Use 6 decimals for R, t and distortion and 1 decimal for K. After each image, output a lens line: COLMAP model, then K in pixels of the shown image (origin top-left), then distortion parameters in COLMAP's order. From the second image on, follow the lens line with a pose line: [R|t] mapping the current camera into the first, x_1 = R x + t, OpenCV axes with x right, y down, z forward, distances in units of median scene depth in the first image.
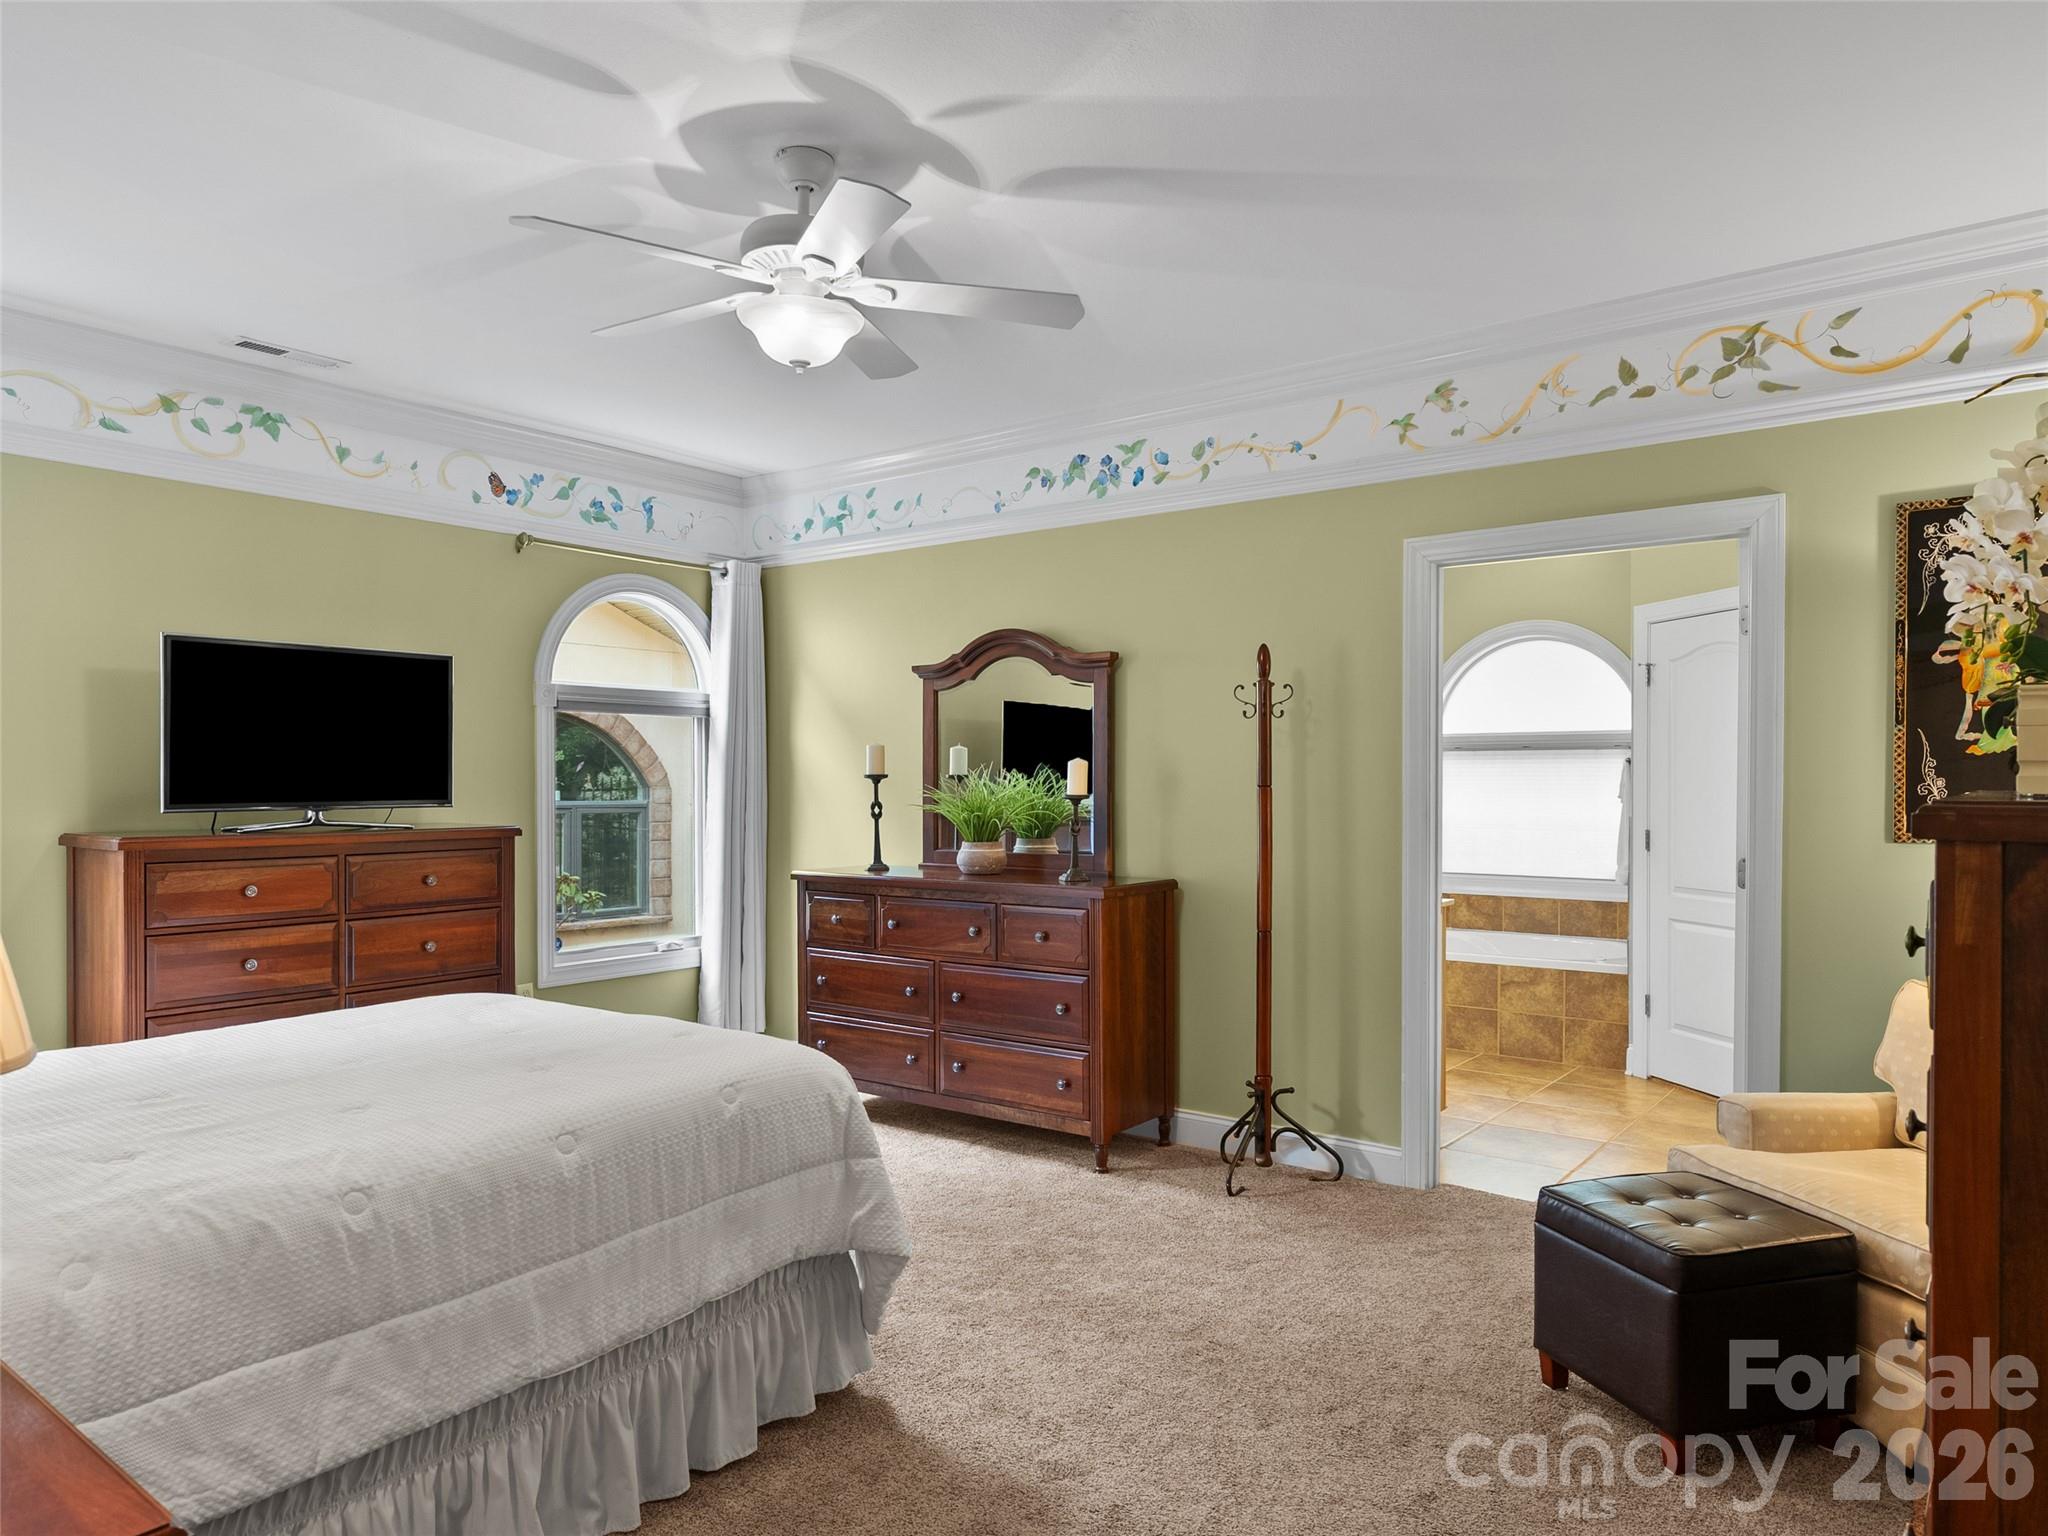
lens RADIAL K [[1291.6, 0, 1028.0], [0, 1291.6, 766.9], [0, 0, 1]] dist [0.003341, -0.000139]
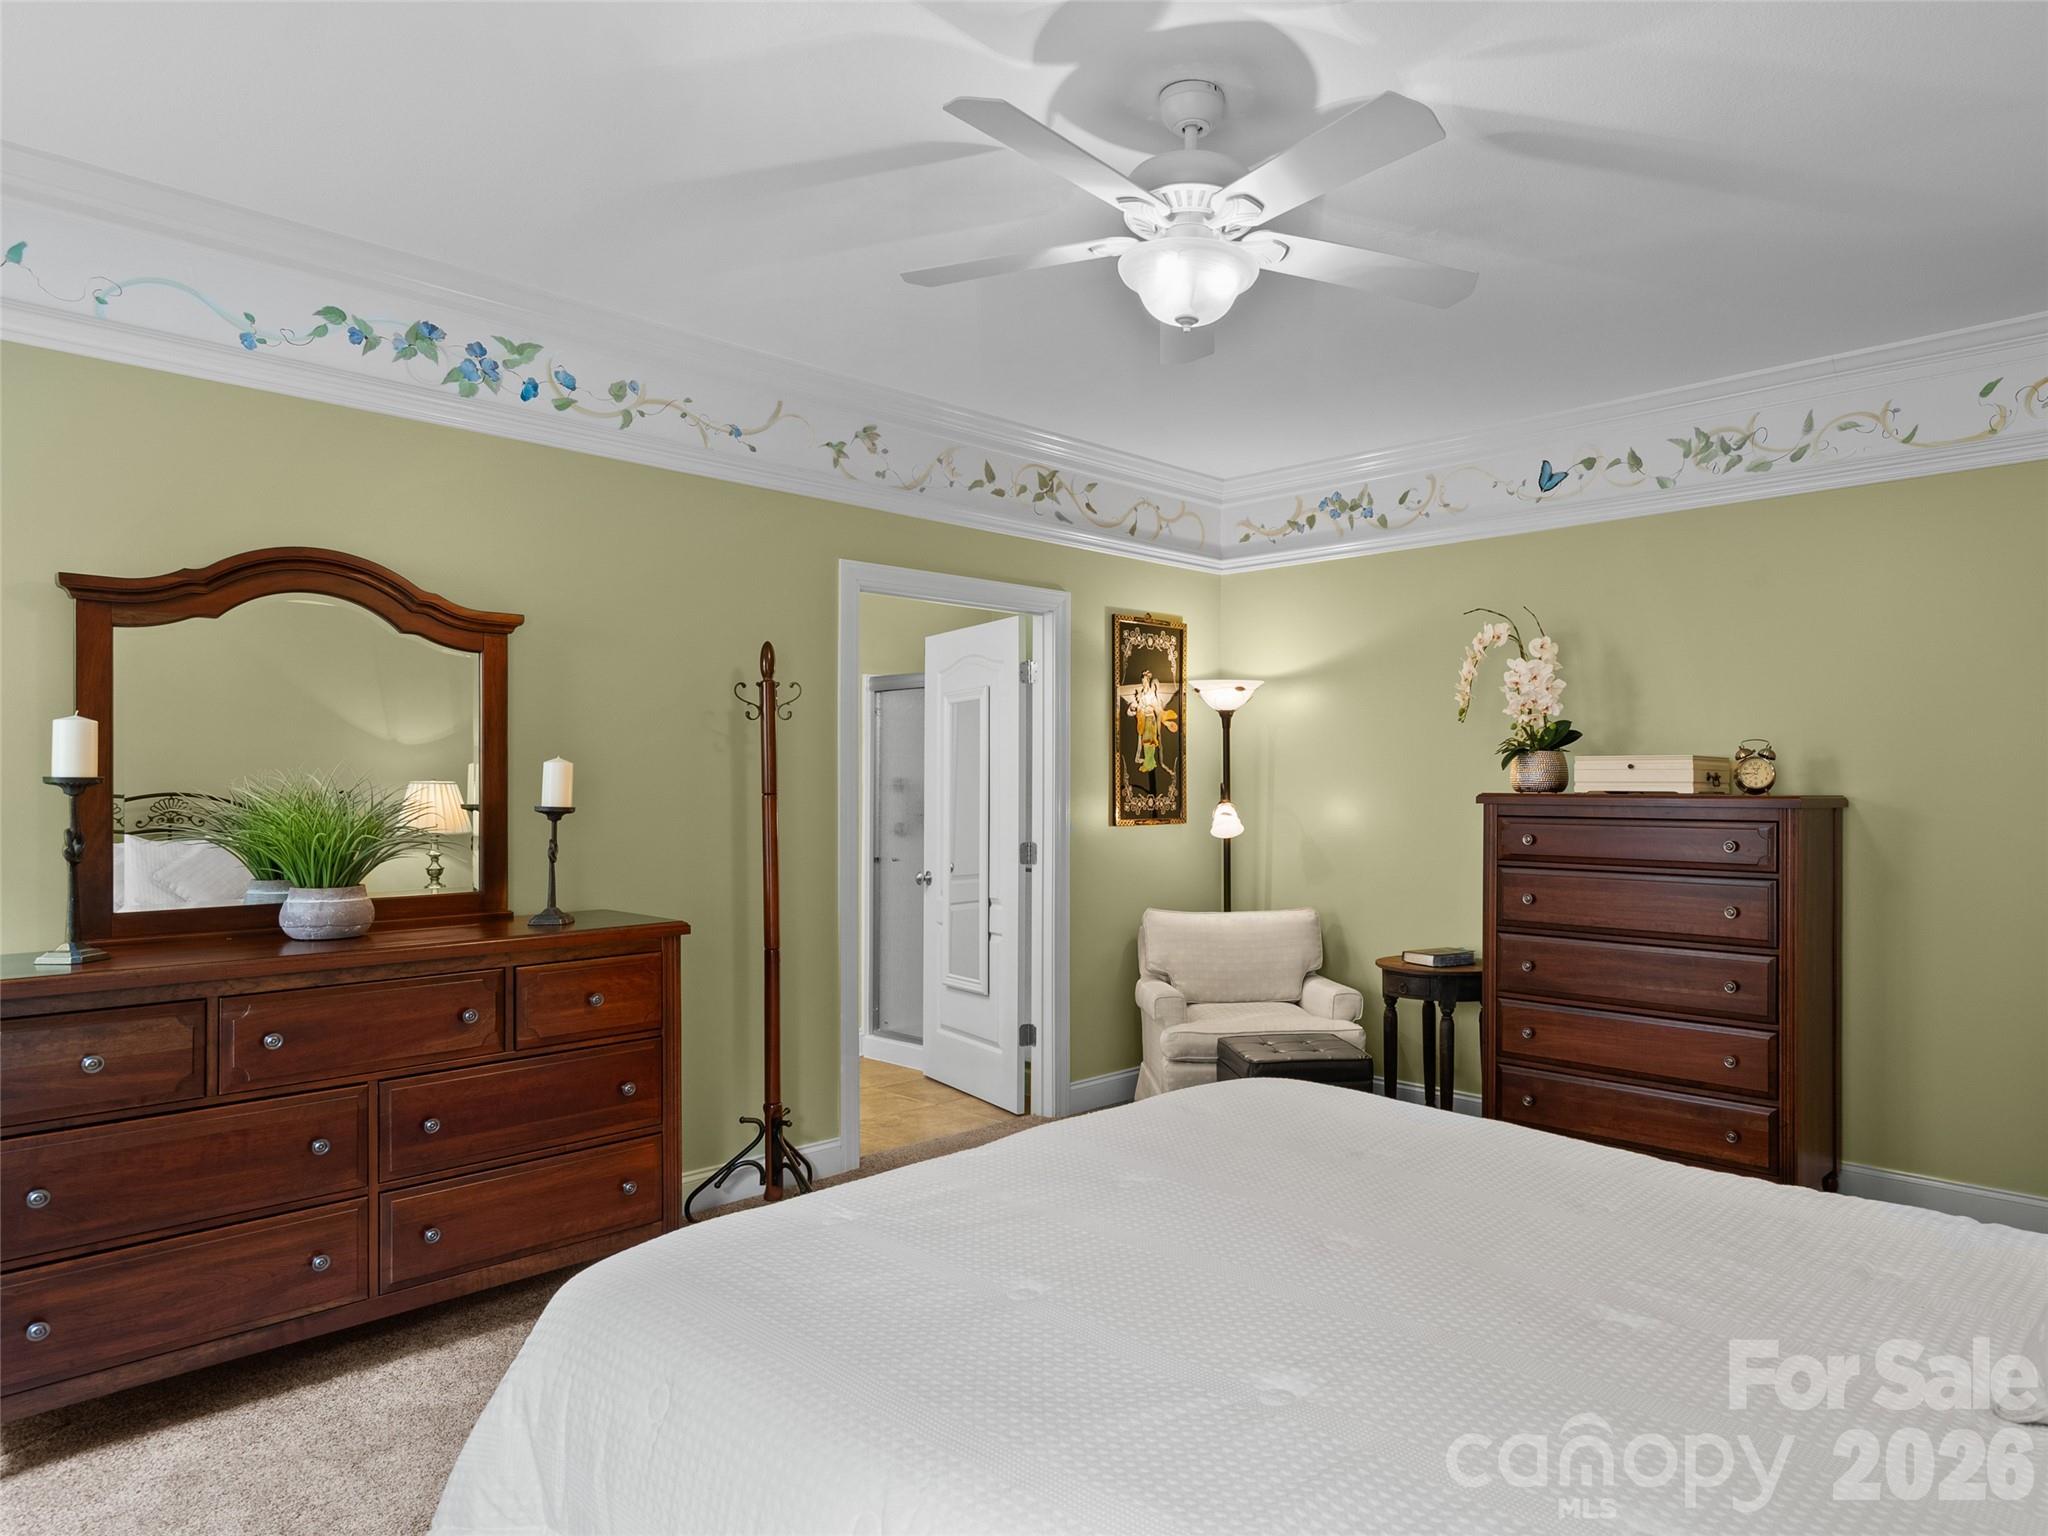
lens RADIAL K [[1291.6, 0, 1027.7], [0, 1291.6, 773.4], [0, 0, 1]] dist [0.003341, -0.000139]
pose [[0.143561, 0.011381, 0.989576, -0.687922], [-0.008479, 0.999911, -0.010270, 0.008260], [-0.989605, -0.006916, 0.143645, 0.654340]]
